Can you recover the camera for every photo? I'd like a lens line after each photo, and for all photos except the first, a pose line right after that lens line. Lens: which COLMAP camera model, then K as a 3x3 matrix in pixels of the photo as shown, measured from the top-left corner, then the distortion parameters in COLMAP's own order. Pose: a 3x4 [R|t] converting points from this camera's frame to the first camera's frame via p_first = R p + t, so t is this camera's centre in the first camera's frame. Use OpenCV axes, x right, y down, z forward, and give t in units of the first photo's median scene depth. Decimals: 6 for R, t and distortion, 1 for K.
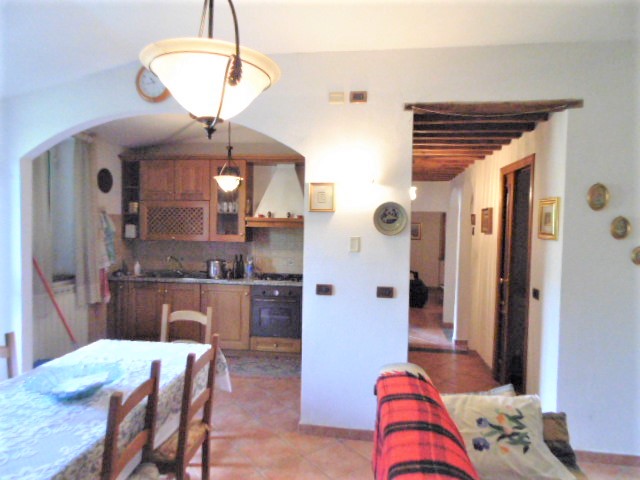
lens RADIAL K [[422.7, 0, 320.4], [0, 422.7, 237.7], [0, 0, 1]] dist [0.012051, -0.010838]
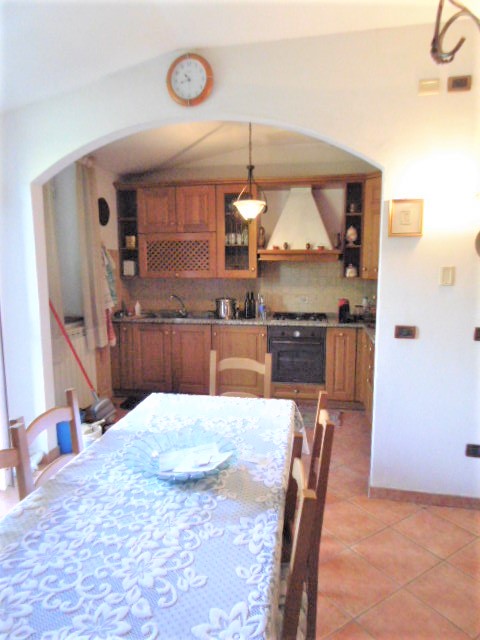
lens RADIAL K [[422.7, 0, 241.3], [0, 422.7, 316.3], [0, 0, 1]] dist [0.012051, -0.010838]
pose [[0.998056, -0.011680, -0.061216, -0.220168], [0.017567, 0.995174, 0.096536, 0.006096], [0.059793, -0.097424, 0.993445, 0.138742]]
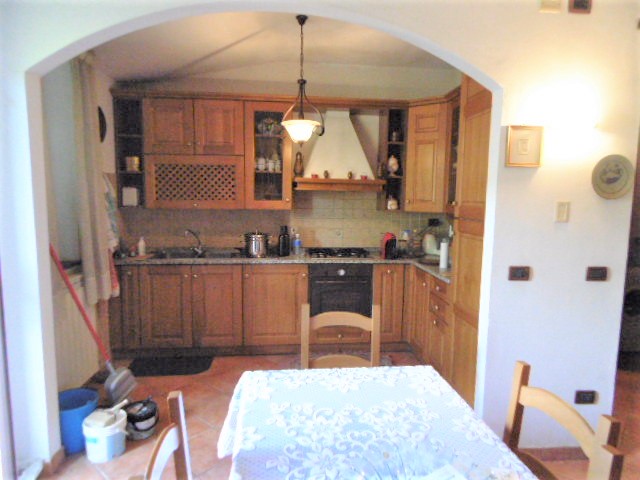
lens RADIAL K [[422.7, 0, 320.5], [0, 422.7, 239.2], [0, 0, 1]] dist [0.012051, -0.010838]
pose [[0.976325, -0.026002, 0.214740, -0.416294], [0.007787, 0.996330, 0.085236, -0.002461], [-0.216169, -0.081546, 0.972945, 0.302882]]
